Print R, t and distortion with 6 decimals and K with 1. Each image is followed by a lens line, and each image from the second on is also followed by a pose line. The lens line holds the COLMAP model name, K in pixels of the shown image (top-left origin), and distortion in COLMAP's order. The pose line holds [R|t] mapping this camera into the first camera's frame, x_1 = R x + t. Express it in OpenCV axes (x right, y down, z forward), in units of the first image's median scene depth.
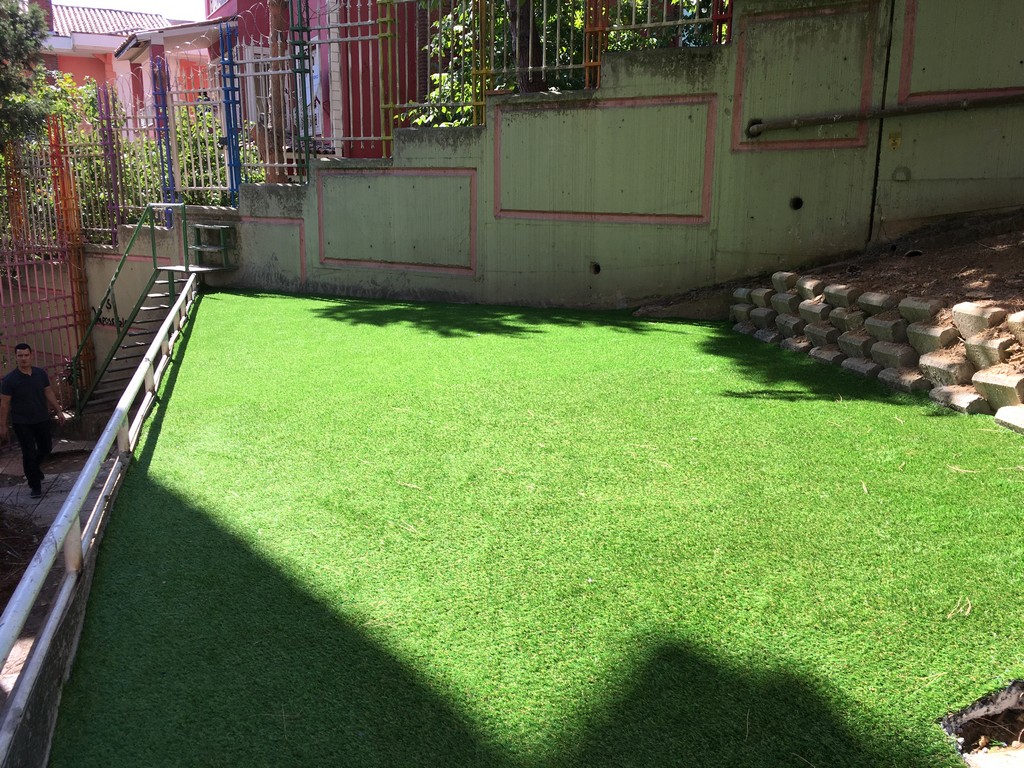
lens RADIAL K [[862.0, 0, 511.4], [0, 862.0, 387.6], [0, 0, 1]] dist [0.077115, -0.092860]
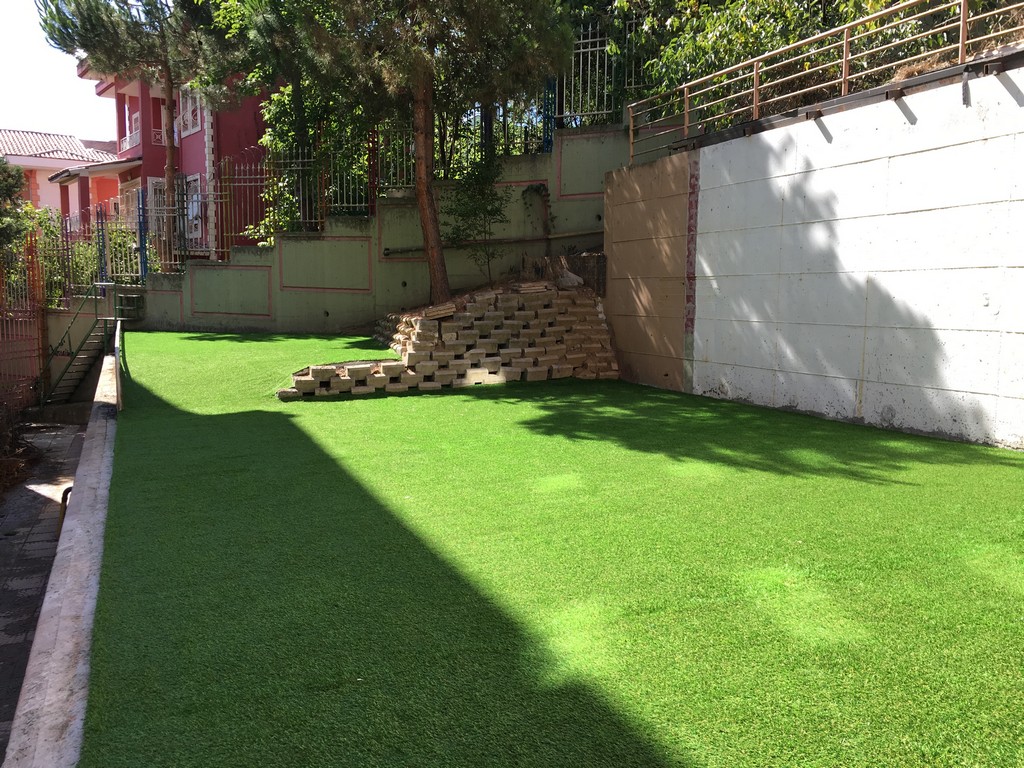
lens RADIAL K [[862.0, 0, 511.7], [0, 862.0, 385.1], [0, 0, 1]] dist [0.077115, -0.092860]
pose [[0.993450, -0.009943, 0.113833, 0.272951], [0.020959, 0.995161, -0.095996, 0.220444], [-0.112328, 0.097753, 0.988851, -1.000591]]
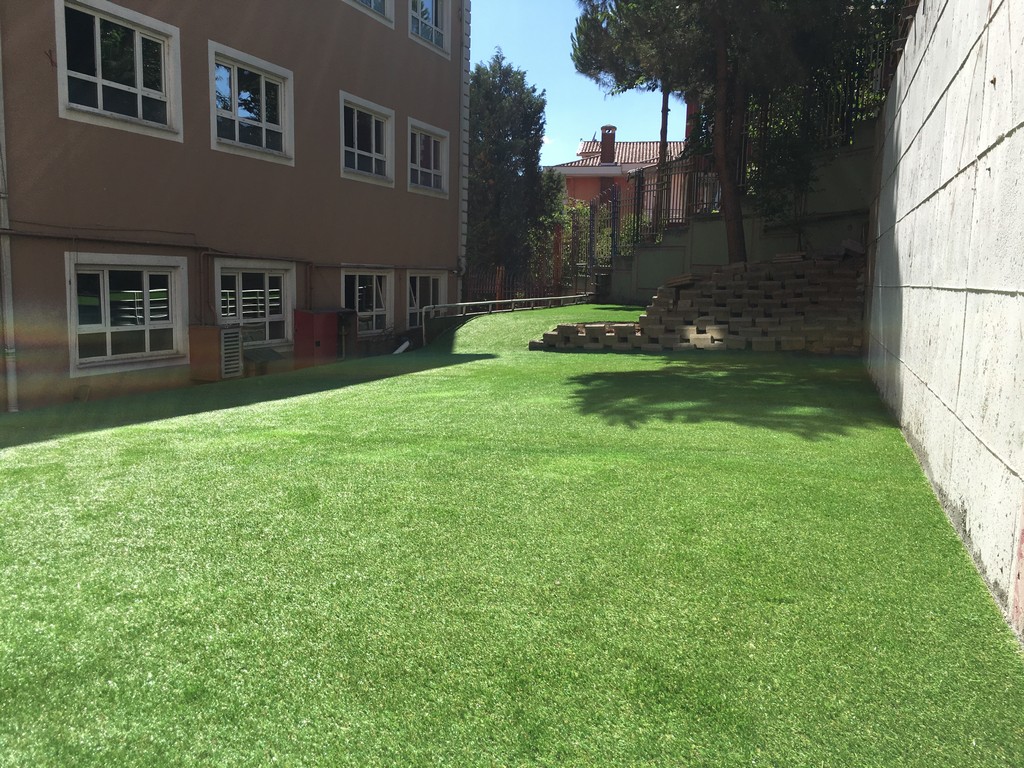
lens RADIAL K [[862.0, 0, 521.7], [0, 862.0, 388.4], [0, 0, 1]] dist [0.077115, -0.092860]
pose [[0.805670, 0.087743, -0.585831, 0.916178], [-0.137005, 0.989755, -0.040177, 0.245512], [0.576304, 0.112631, 0.809437, -0.964963]]
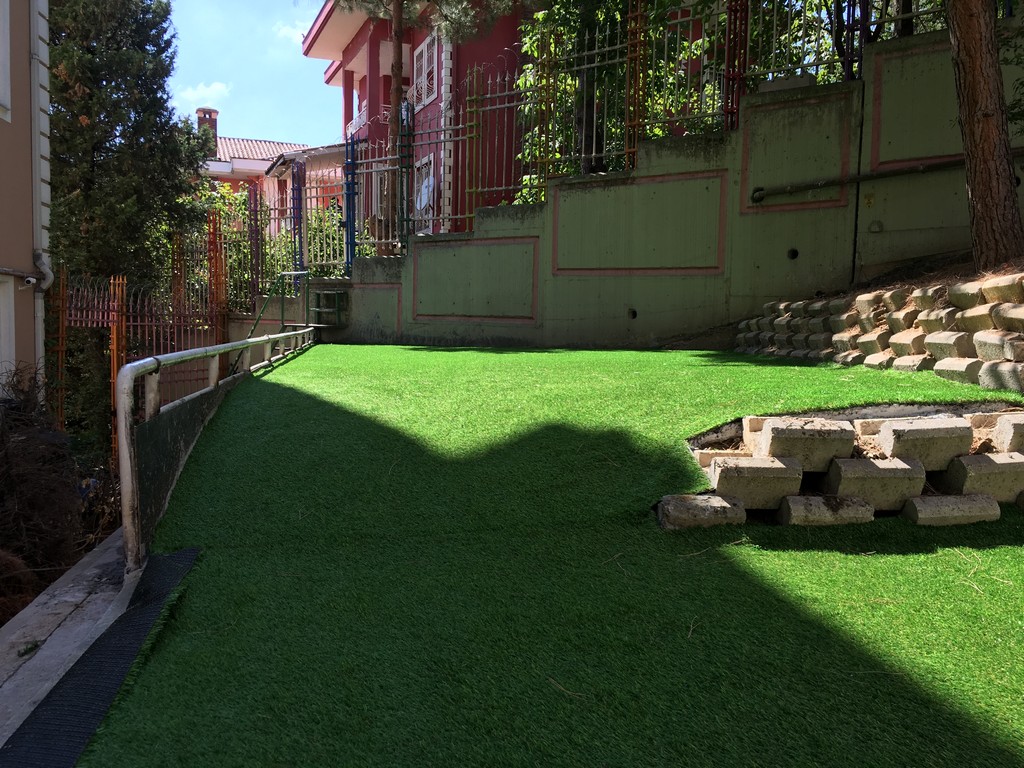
lens RADIAL K [[862.0, 0, 510.8], [0, 862.0, 384.0], [0, 0, 1]] dist [0.077115, -0.092860]
pose [[0.991108, 0.019748, -0.131584, 0.080643], [-0.037720, 0.990055, -0.135528, 0.113148], [0.127599, 0.139286, 0.981997, -0.161097]]
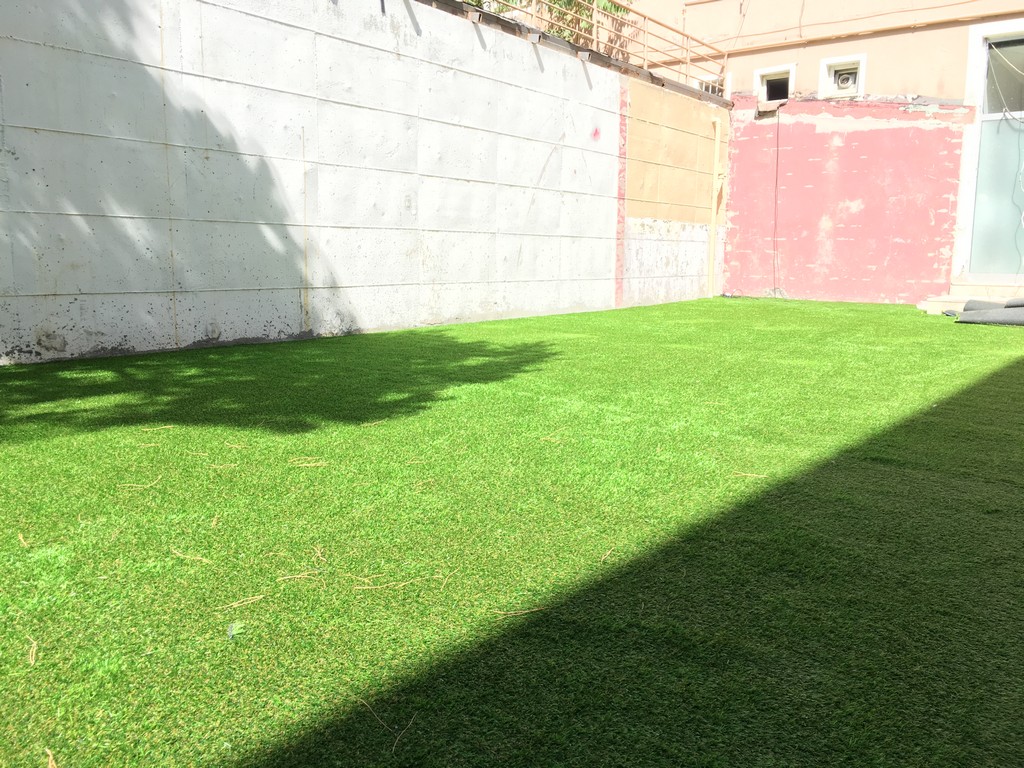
lens RADIAL K [[862.0, 0, 511.7], [0, 862.0, 383.0], [0, 0, 1]] dist [0.077115, -0.092860]
pose [[-0.579354, -0.125122, 0.805415, -0.007544], [0.156477, 0.952693, 0.260559, 0.047128], [-0.799915, 0.276984, -0.532368, 0.116567]]
